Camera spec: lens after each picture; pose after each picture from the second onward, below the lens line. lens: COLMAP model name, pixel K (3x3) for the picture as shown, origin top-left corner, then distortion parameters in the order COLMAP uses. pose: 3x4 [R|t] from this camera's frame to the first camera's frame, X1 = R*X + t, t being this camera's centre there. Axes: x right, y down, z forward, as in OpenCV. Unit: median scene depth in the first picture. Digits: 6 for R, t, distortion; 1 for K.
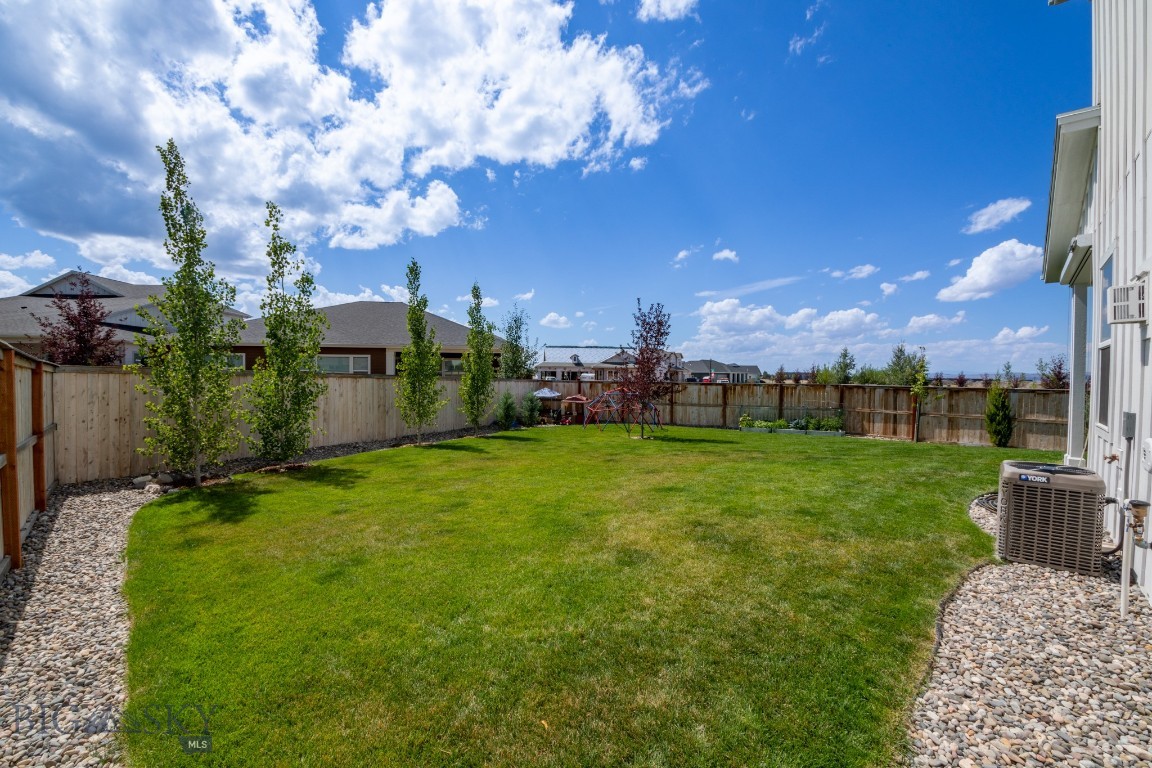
lens RADIAL K [[467.1, 0, 577.2], [0, 467.1, 380.4], [0, 0, 1]] dist [-0.016817, -0.003288]
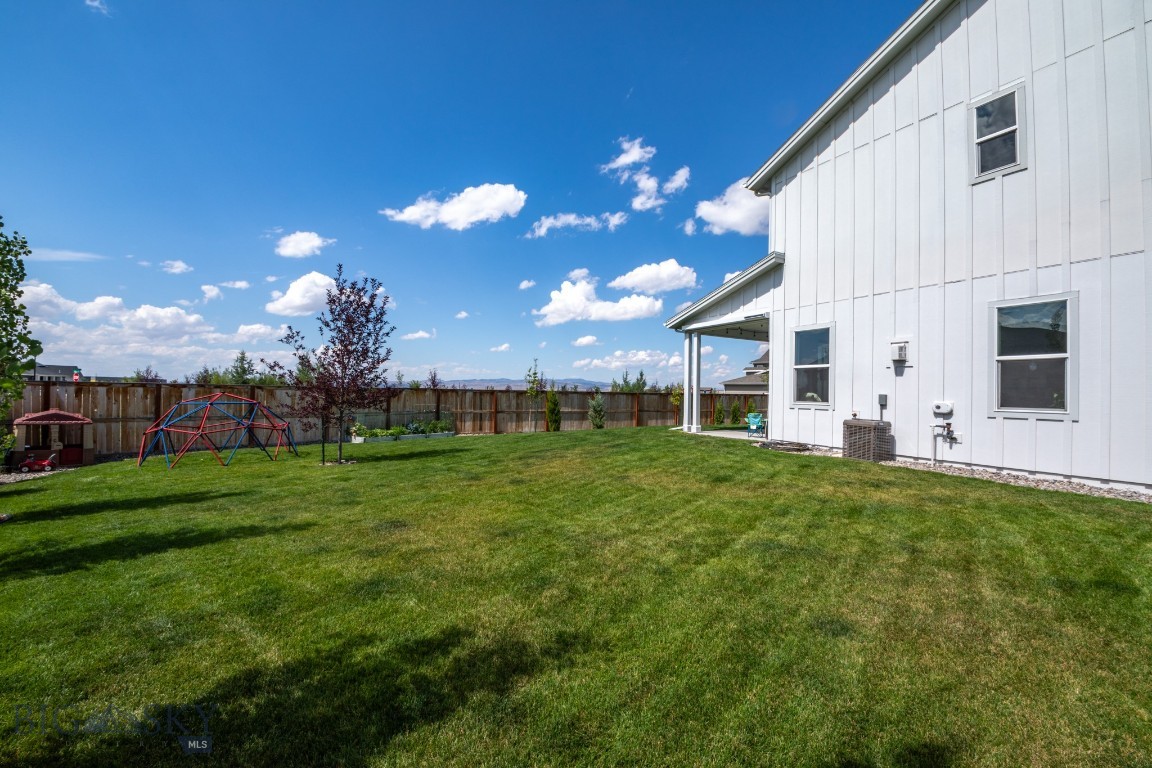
lens RADIAL K [[467.1, 0, 575.3], [0, 467.1, 383.0], [0, 0, 1]] dist [-0.016817, -0.003288]
pose [[0.298823, 0.012904, 0.954221, -0.101825], [-0.002091, 0.999915, -0.012867, 0.002662], [-0.954306, 0.001850, 0.298825, 0.105203]]
